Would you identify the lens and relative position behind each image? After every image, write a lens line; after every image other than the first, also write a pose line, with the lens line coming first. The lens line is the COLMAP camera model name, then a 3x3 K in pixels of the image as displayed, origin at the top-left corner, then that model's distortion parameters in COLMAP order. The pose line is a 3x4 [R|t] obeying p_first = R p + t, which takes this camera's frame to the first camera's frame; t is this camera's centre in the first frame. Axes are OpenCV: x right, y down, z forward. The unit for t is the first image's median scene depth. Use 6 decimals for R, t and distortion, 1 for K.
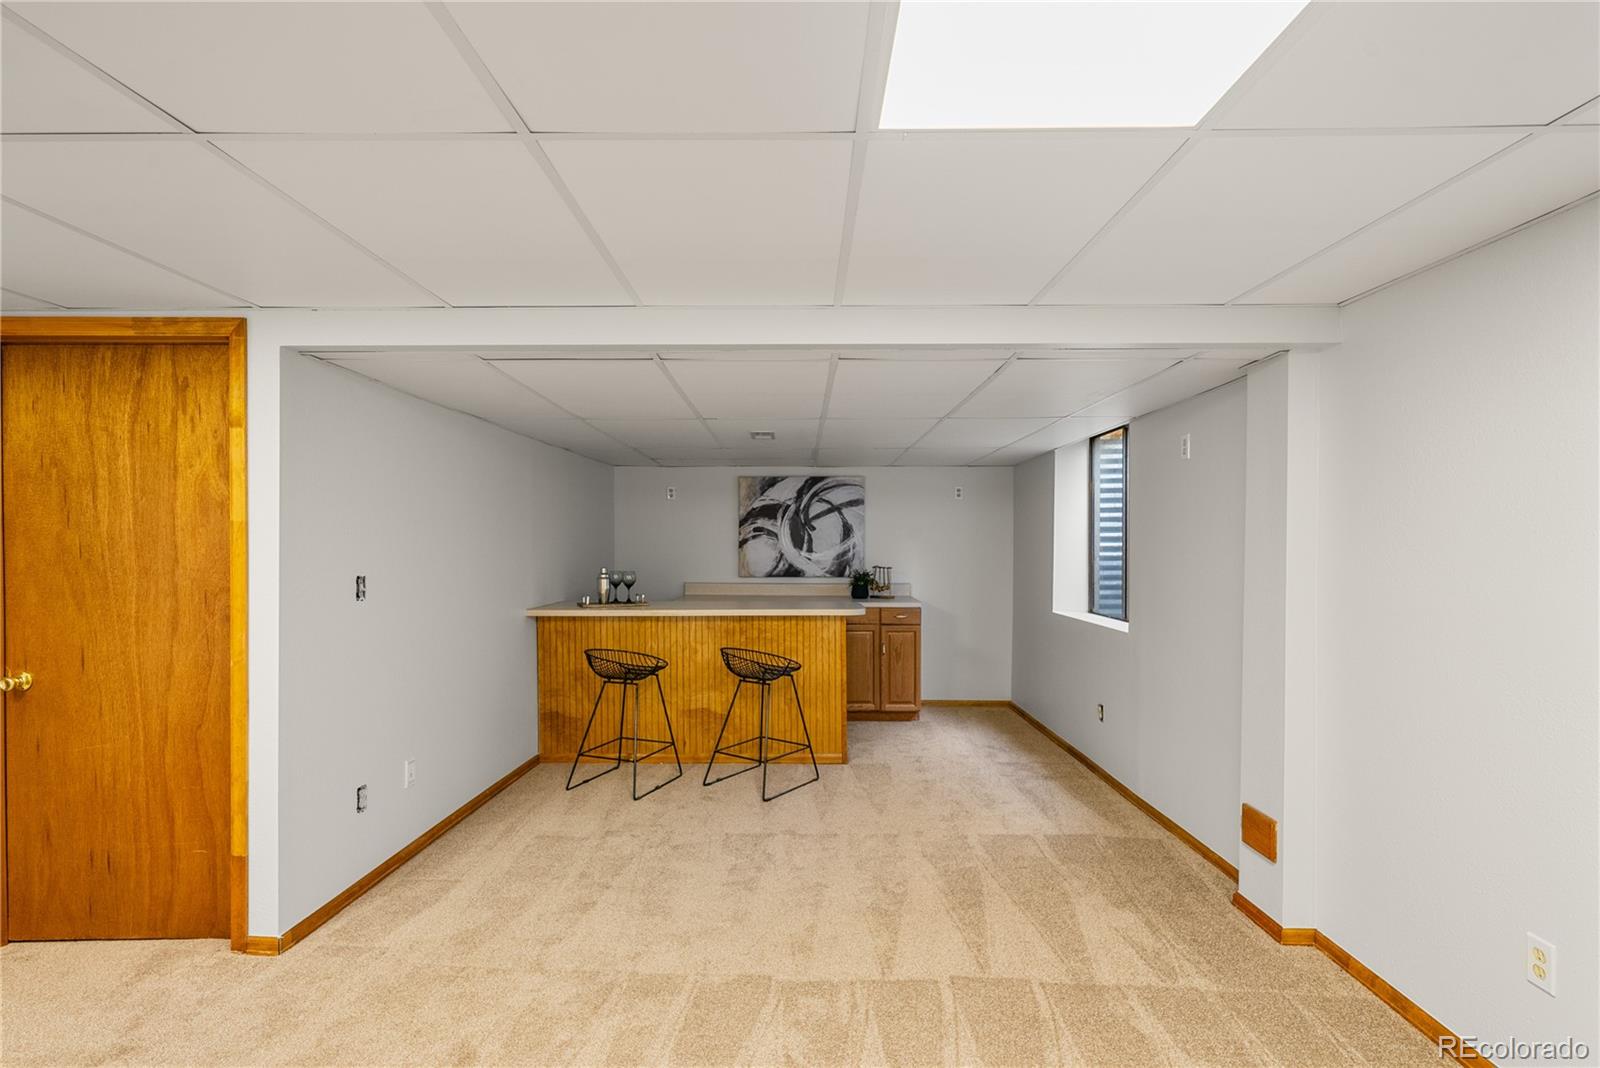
lens RADIAL K [[780.1, 0, 792.1], [0, 780.1, 550.5], [0, 0, 1]] dist [-0.000355, -0.000368]
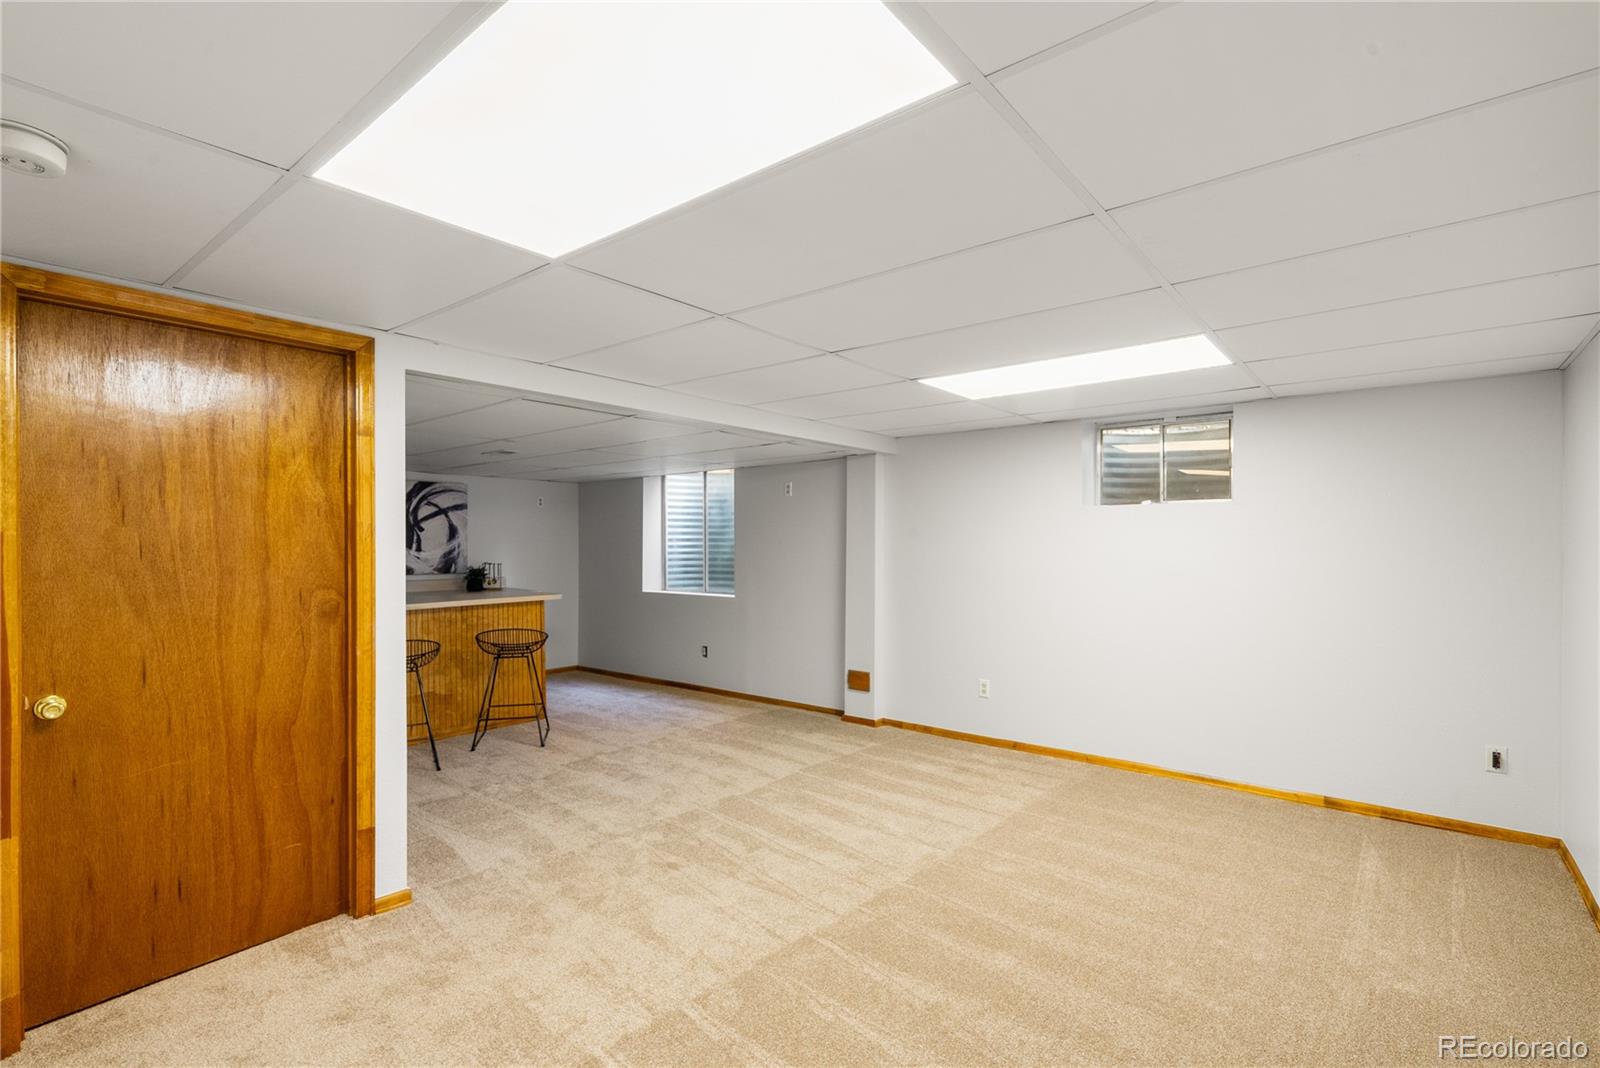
lens RADIAL K [[739.4, 0, 798.6], [0, 739.4, 550.2], [0, 0, 1]] dist [-0.003310, -0.000318]
pose [[0.623253, -0.007637, 0.781983, -1.079433], [0.007887, 0.999963, 0.003480, 0.002806], [-0.781981, 0.003998, 0.623290, -0.113065]]
